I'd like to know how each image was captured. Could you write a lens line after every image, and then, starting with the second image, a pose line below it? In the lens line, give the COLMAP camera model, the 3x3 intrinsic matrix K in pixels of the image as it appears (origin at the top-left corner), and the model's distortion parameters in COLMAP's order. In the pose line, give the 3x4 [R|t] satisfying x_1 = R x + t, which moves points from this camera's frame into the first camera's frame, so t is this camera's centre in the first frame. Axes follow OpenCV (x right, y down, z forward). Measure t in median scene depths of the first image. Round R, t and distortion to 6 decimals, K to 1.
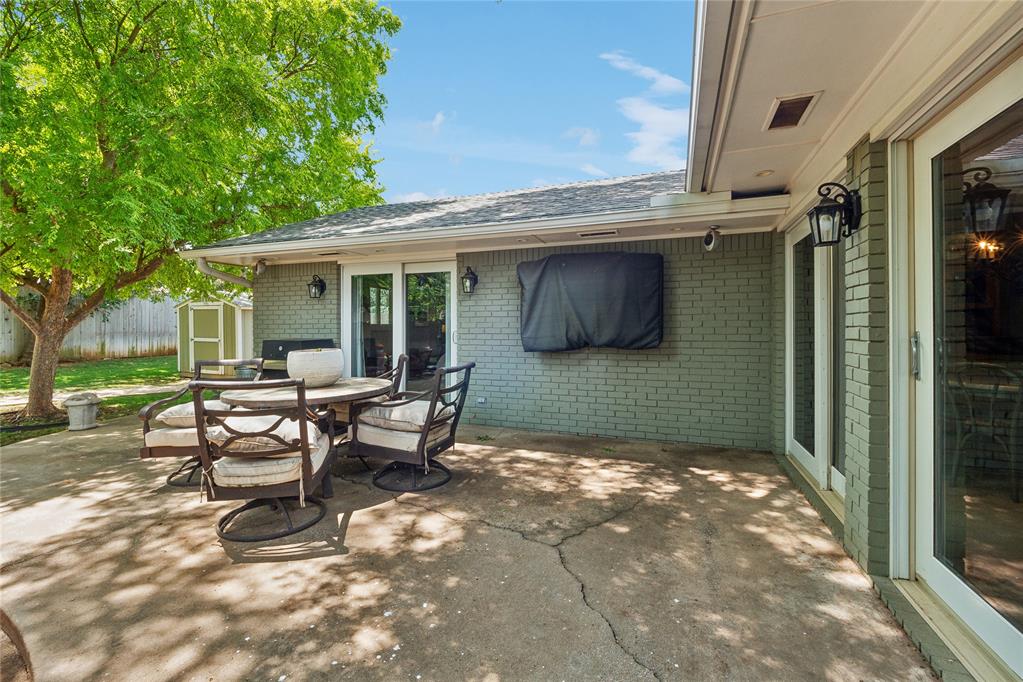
lens RADIAL K [[444.7, 0, 508.5], [0, 444.7, 334.5], [0, 0, 1]] dist [-0.002402, -0.000537]
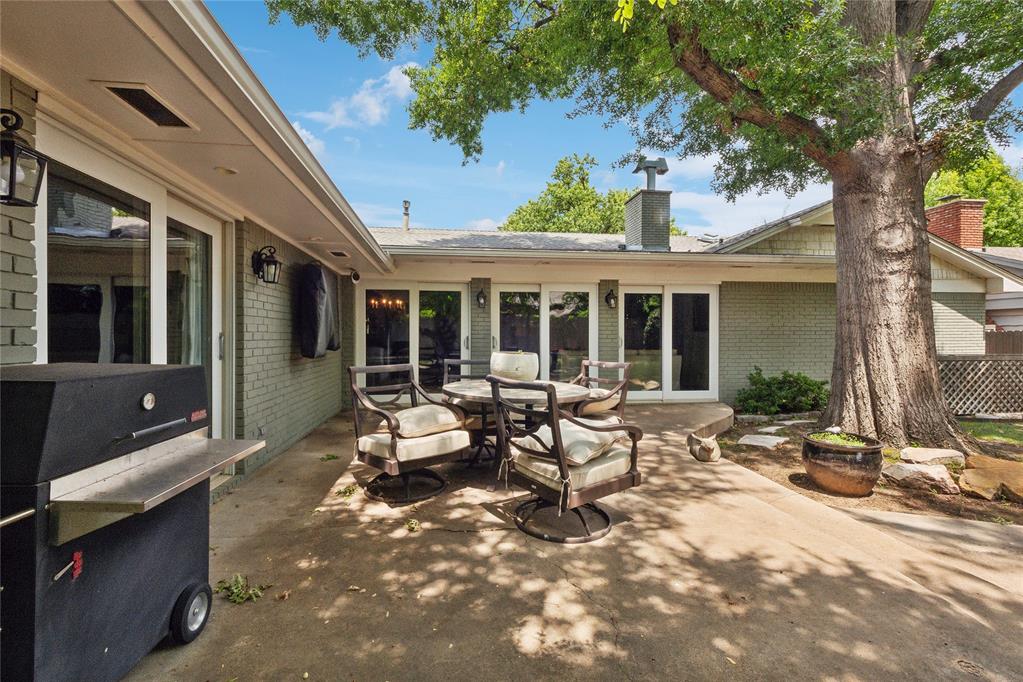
lens RADIAL K [[450.6, 0, 505.8], [0, 450.6, 338.7], [0, 0, 1]] dist [-0.001029, 0.000263]
pose [[-0.486329, 0.004438, 0.873765, -1.489119], [0.012577, 0.999919, 0.001921, 0.000415], [-0.873685, 0.011923, -0.486345, 1.649256]]
